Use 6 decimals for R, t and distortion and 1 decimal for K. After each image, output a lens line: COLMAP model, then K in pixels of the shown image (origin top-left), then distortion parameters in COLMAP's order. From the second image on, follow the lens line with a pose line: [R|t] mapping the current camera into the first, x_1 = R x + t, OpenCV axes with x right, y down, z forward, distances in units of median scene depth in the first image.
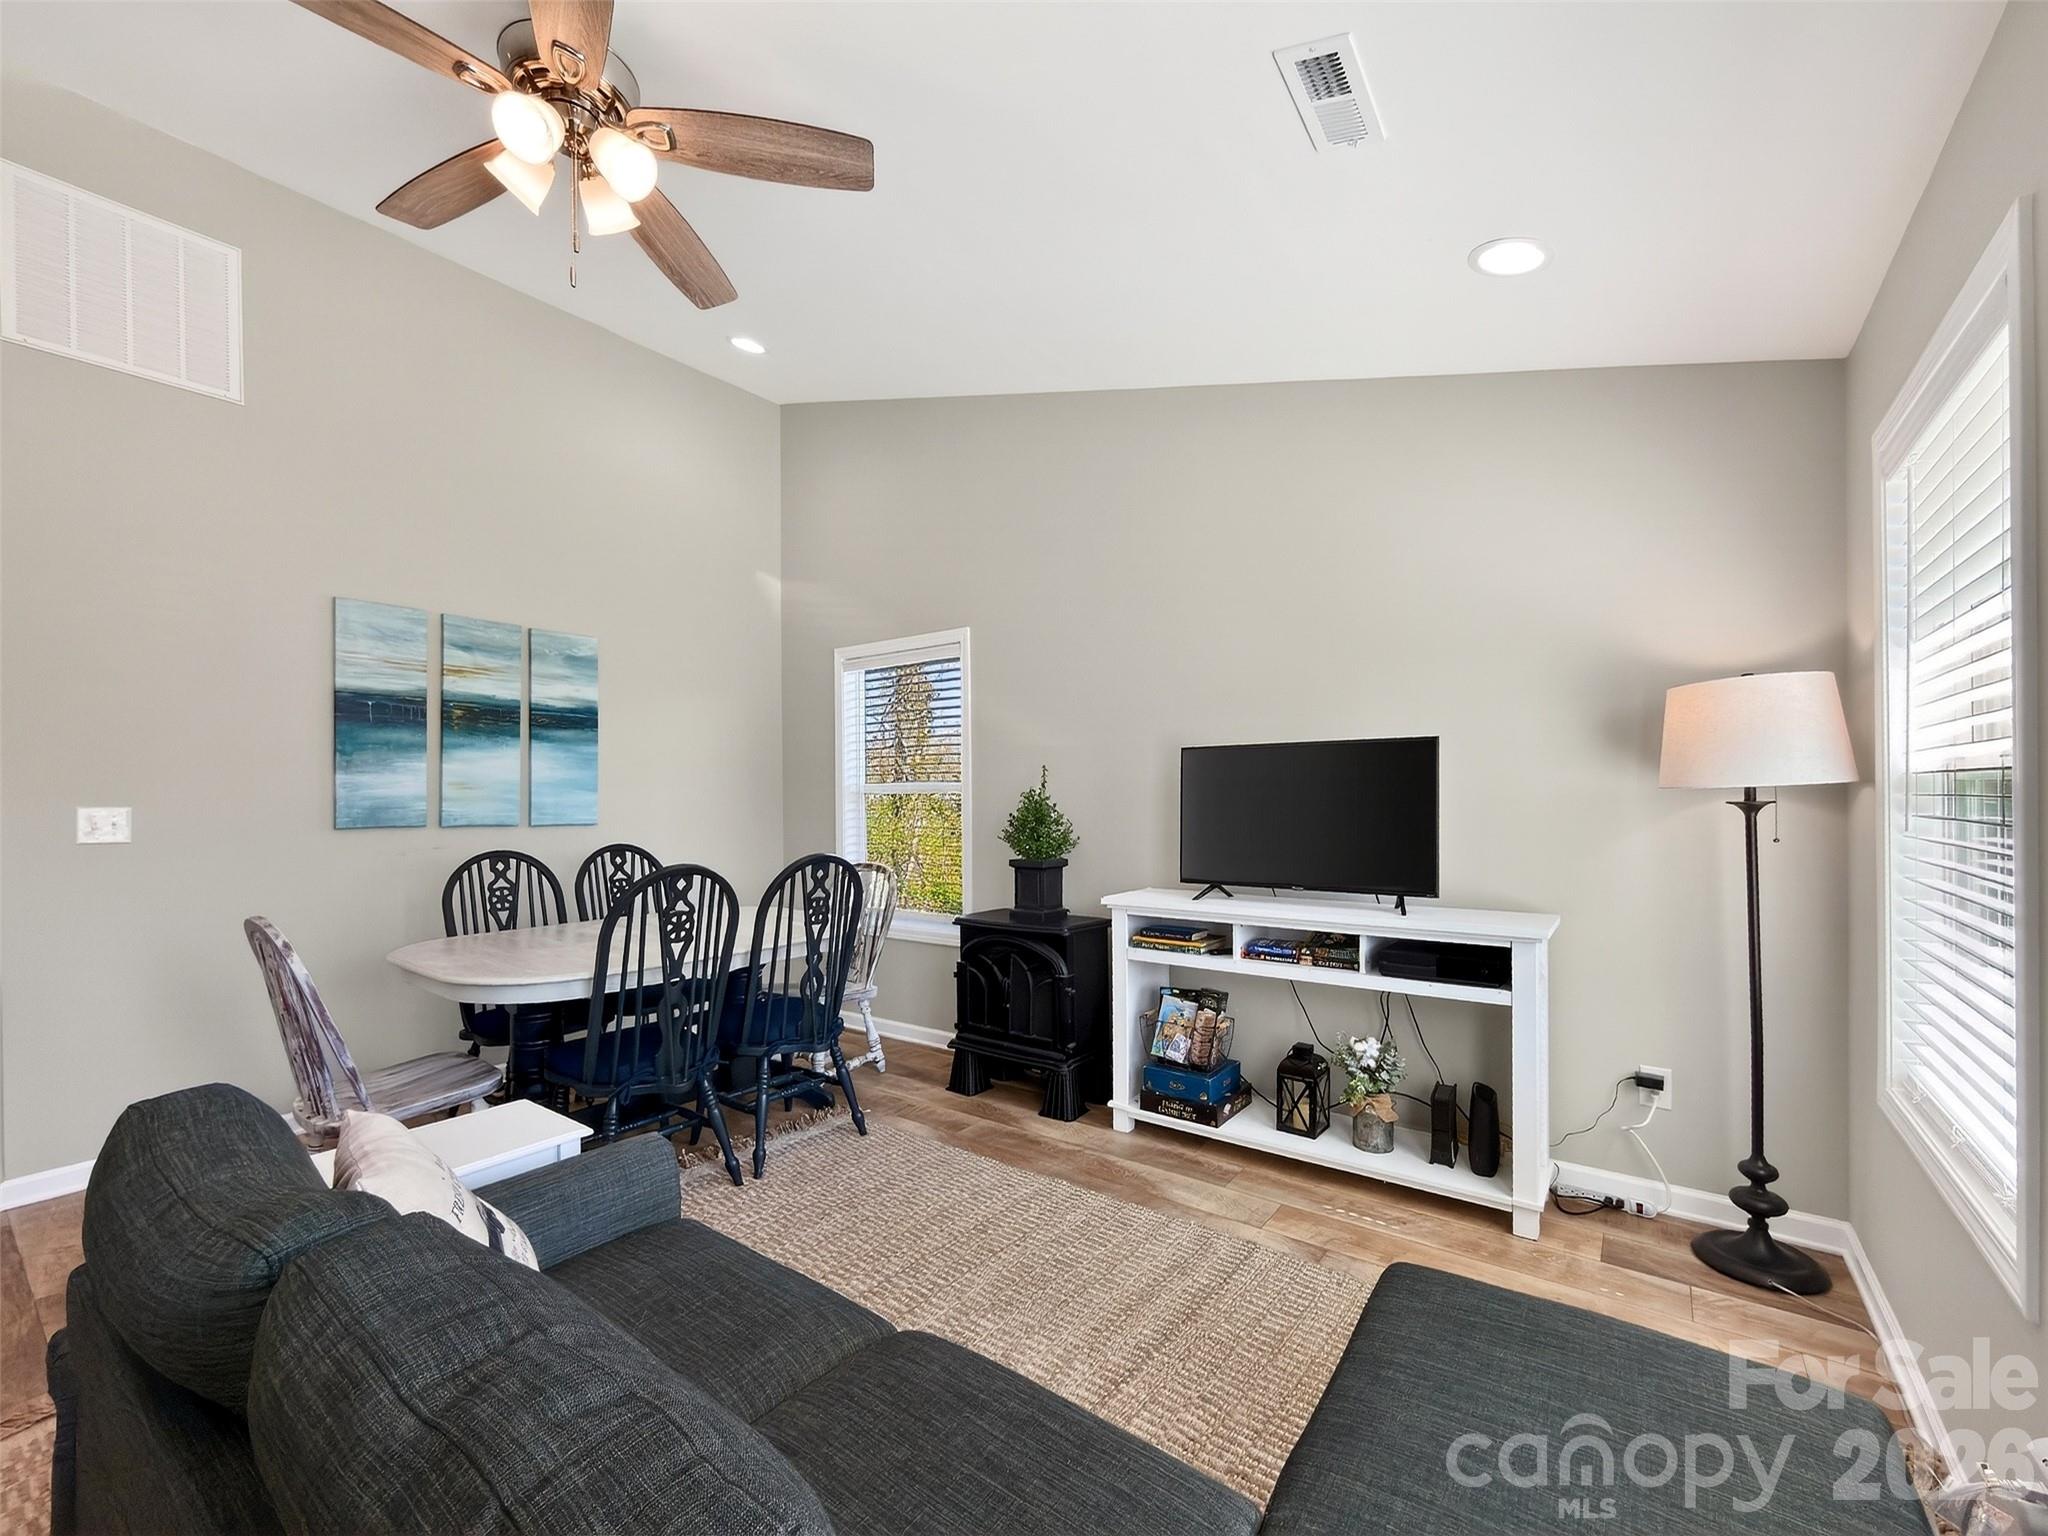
lens RADIAL K [[840.8, 0, 1051.0], [0, 840.8, 802.6], [0, 0, 1]] dist [-0.003674, 0.001288]
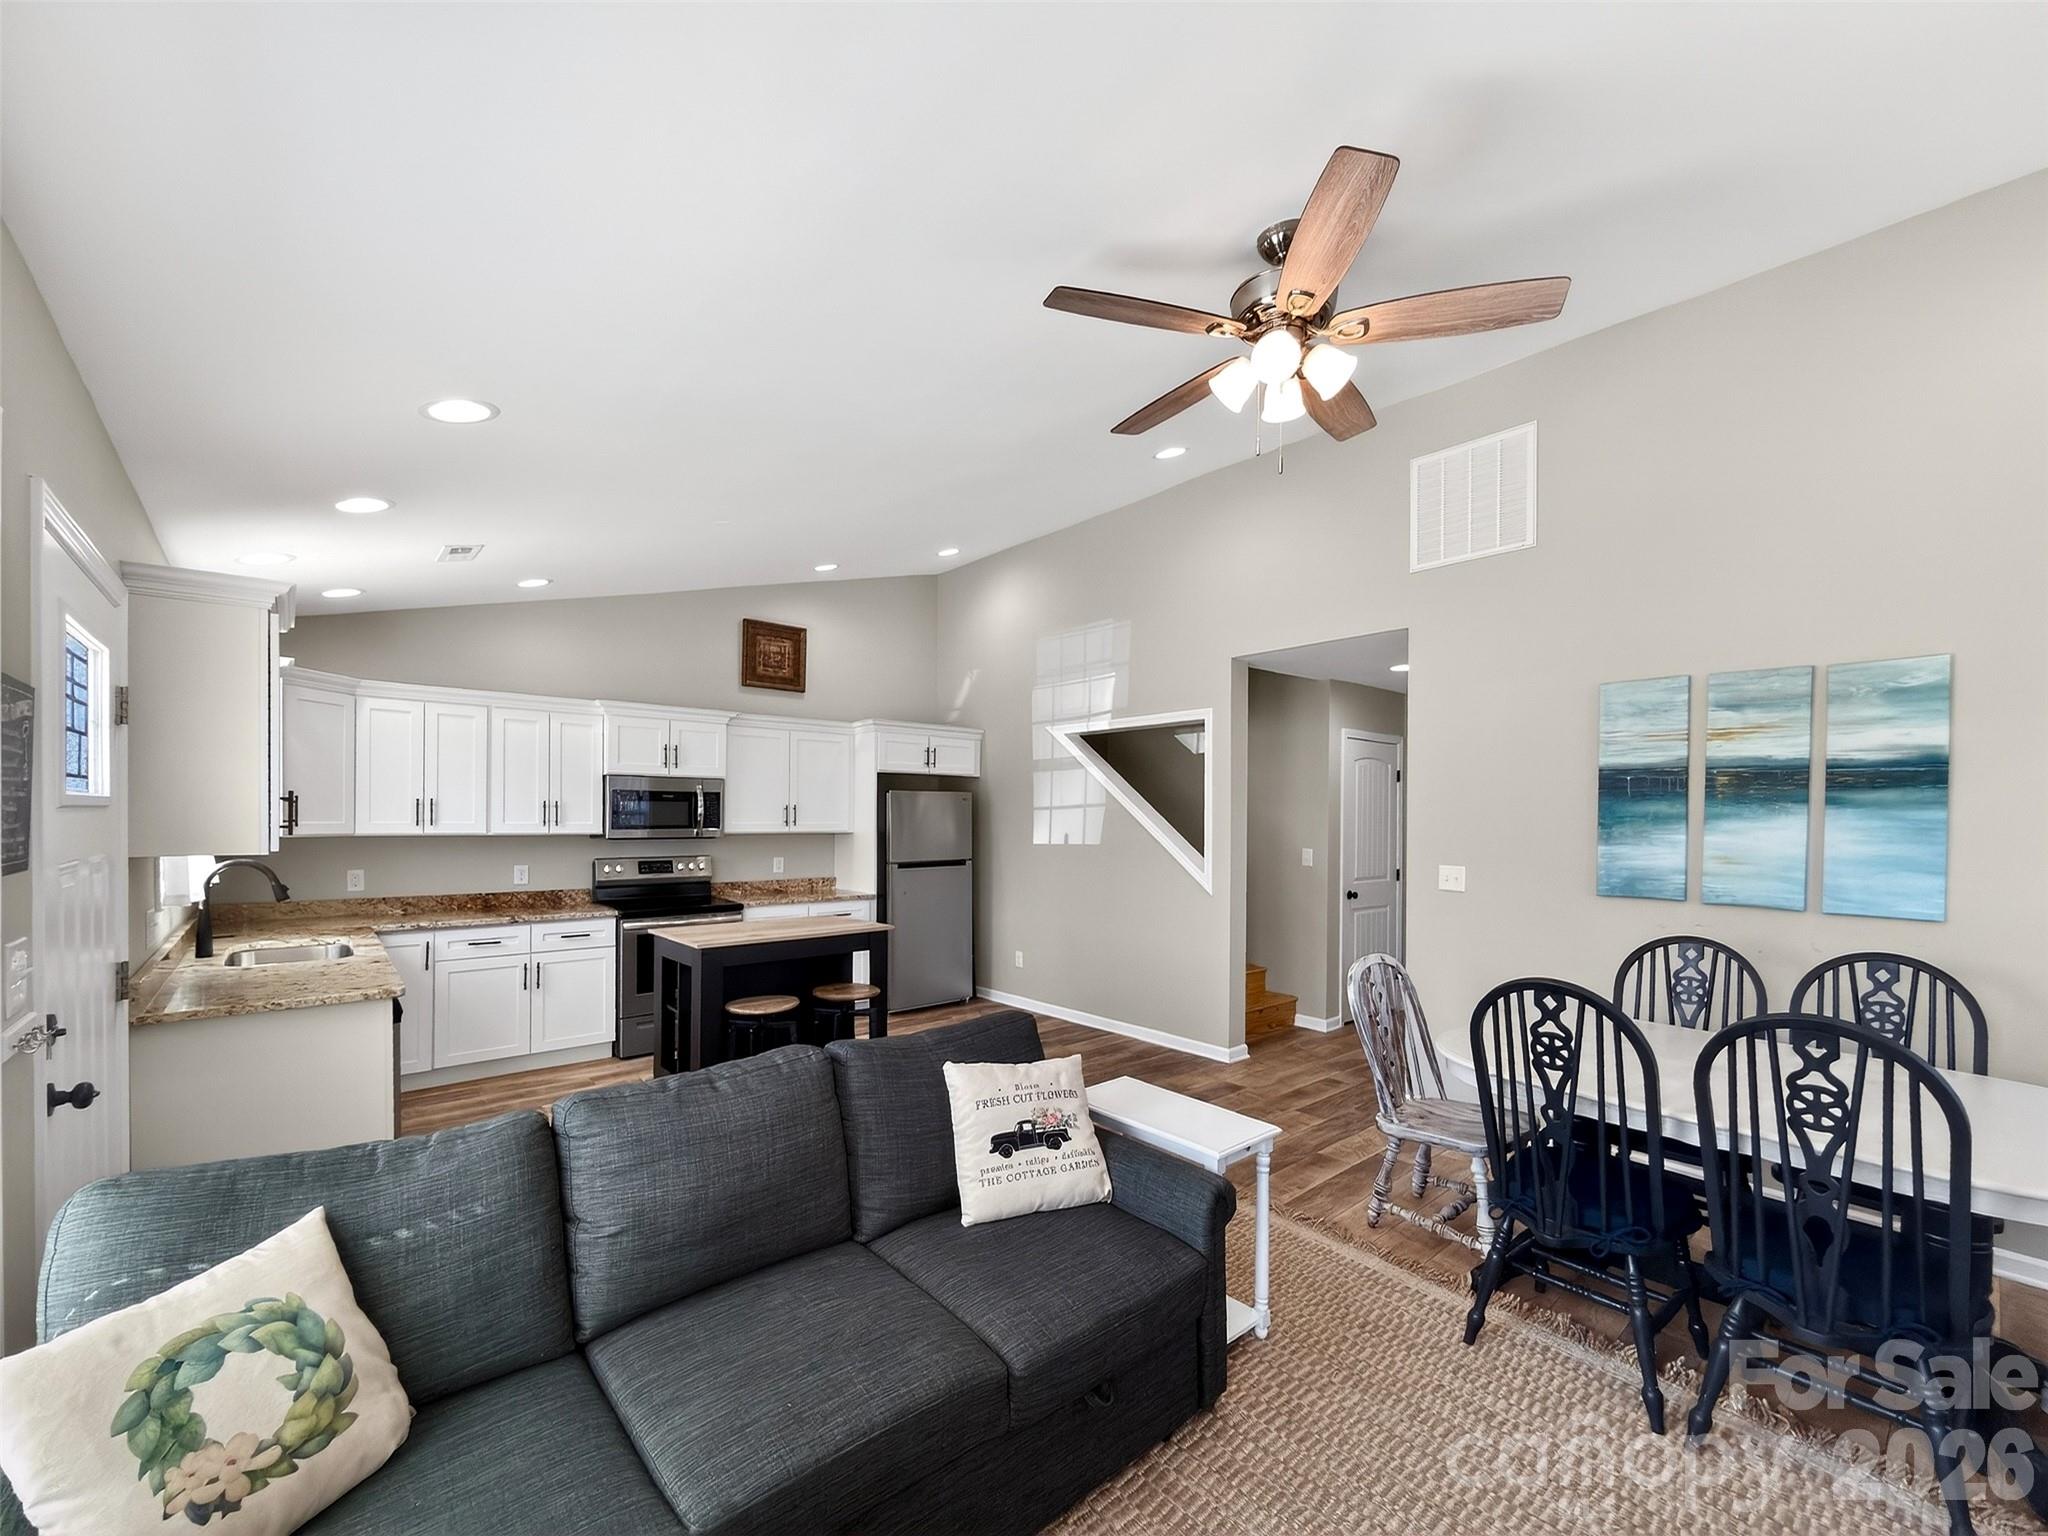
lens RADIAL K [[852.8, 0, 996.1], [0, 852.8, 823.1], [0, 0, 1]] dist [-0.003995, 0.000383]
pose [[-0.261066, 0.015399, -0.965198, 0.438761], [-0.013211, 0.999722, 0.019523, -0.076117], [0.965231, 0.017848, -0.260790, 0.541608]]
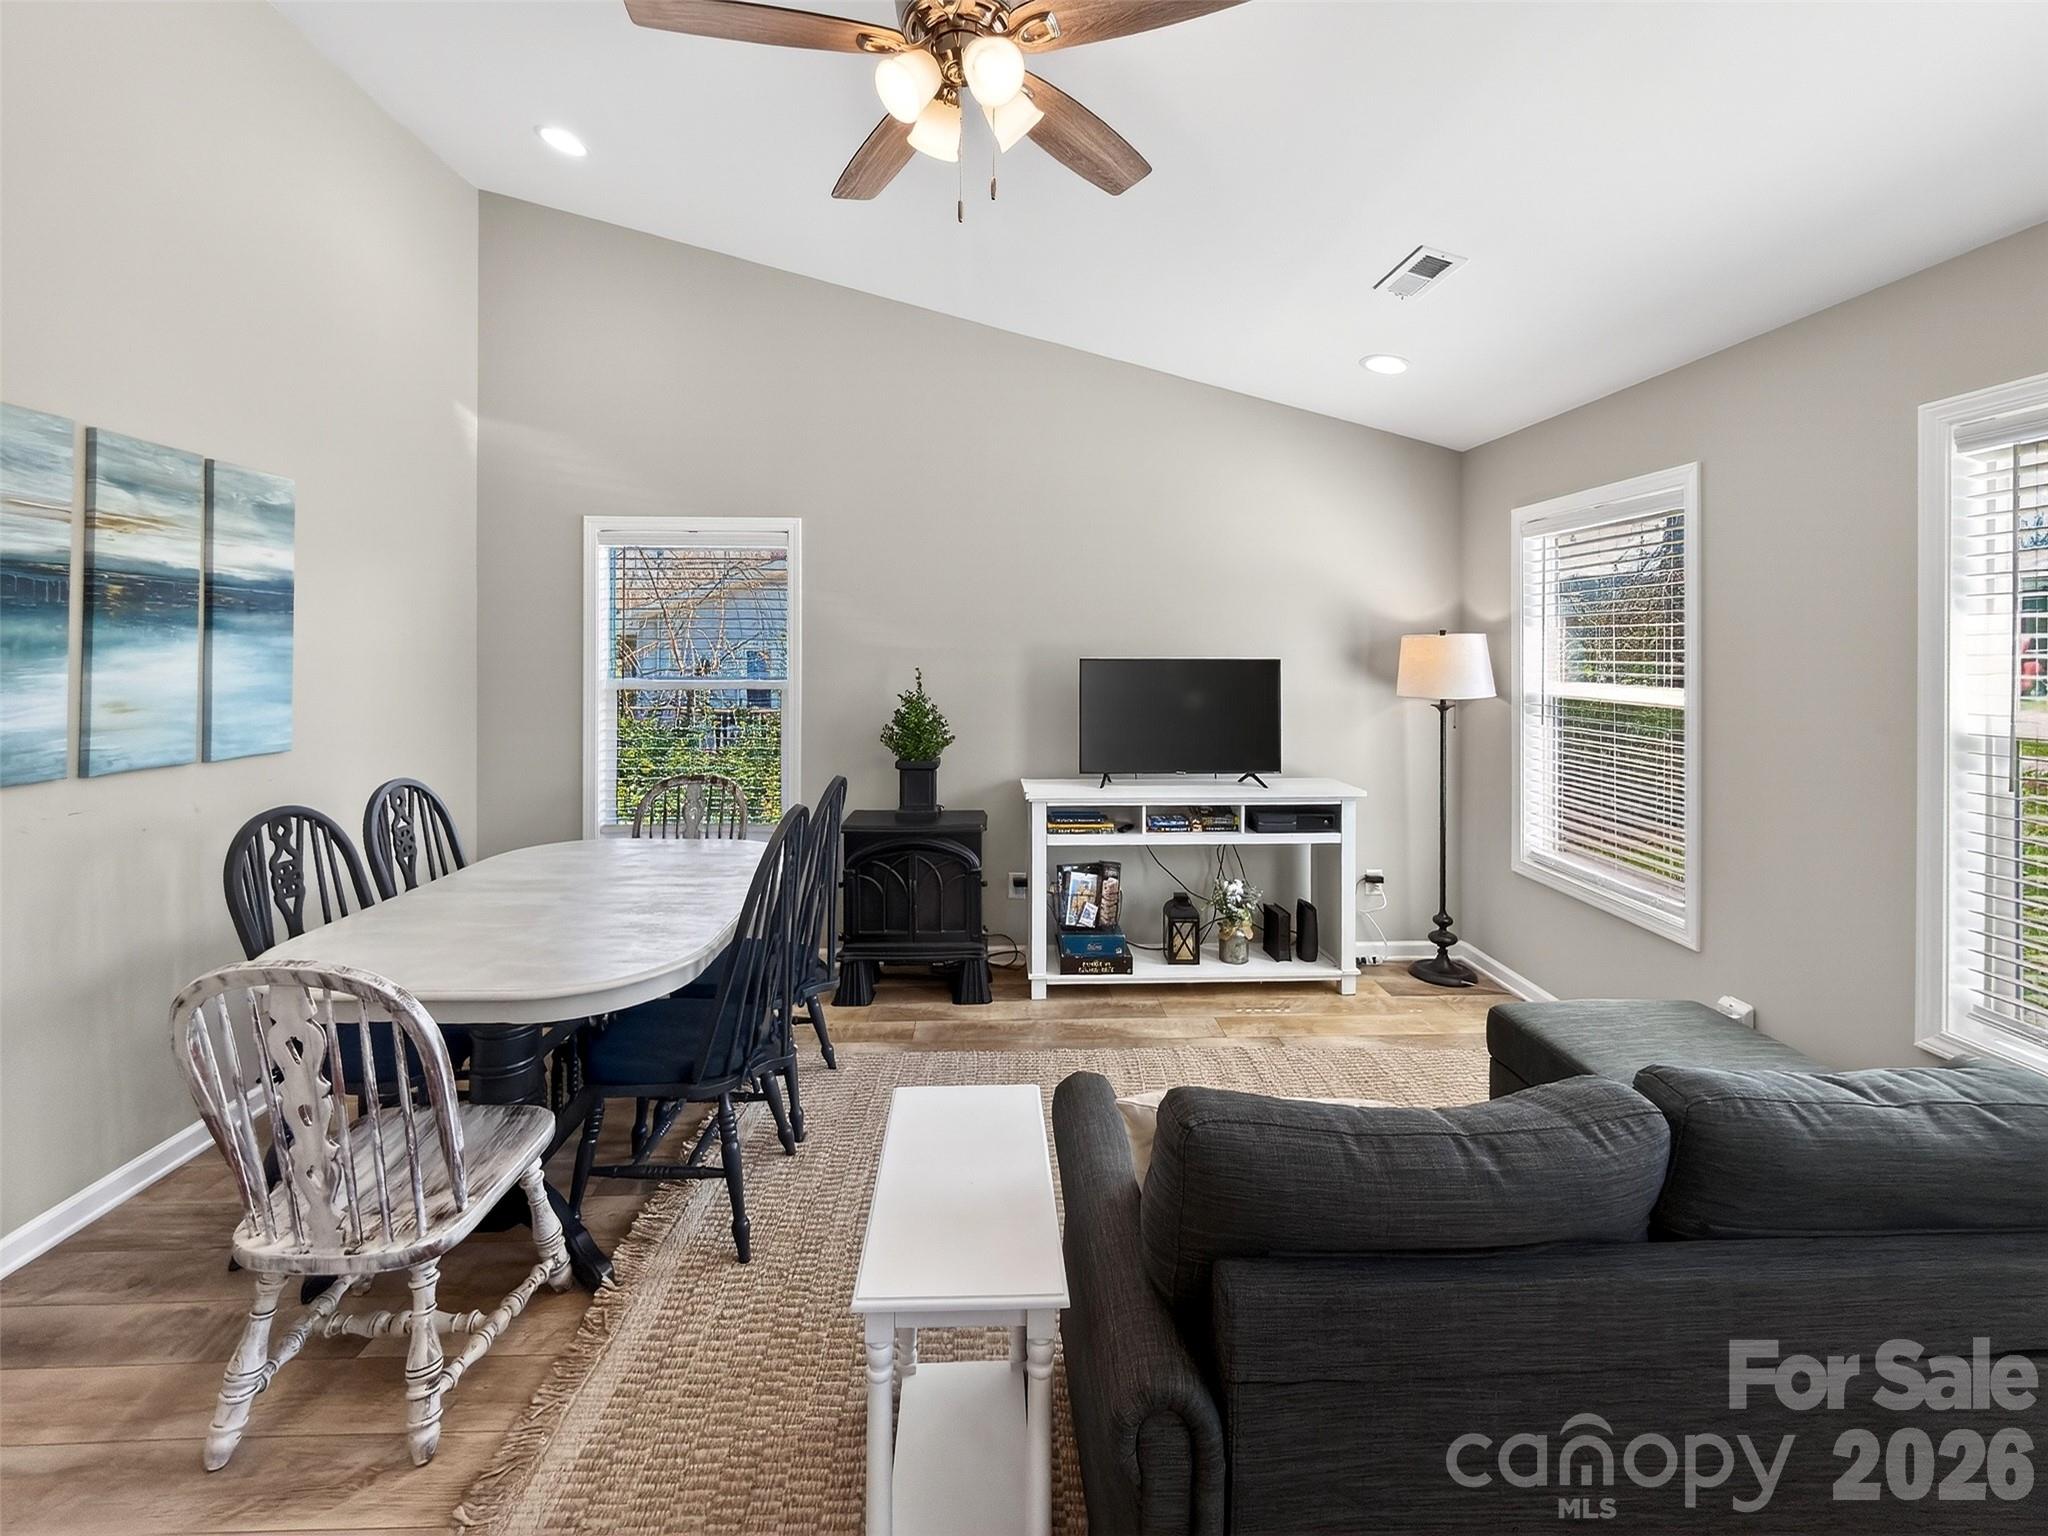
lens RADIAL K [[852.8, 0, 1026.6], [0, 852.8, 652.3], [0, 0, 1]] dist [-0.003995, 0.000383]
pose [[0.788186, 0.006145, 0.615406, -0.634152], [-0.003917, 0.999980, -0.004969, -0.067958], [-0.615424, 0.001506, 0.788194, 0.107049]]
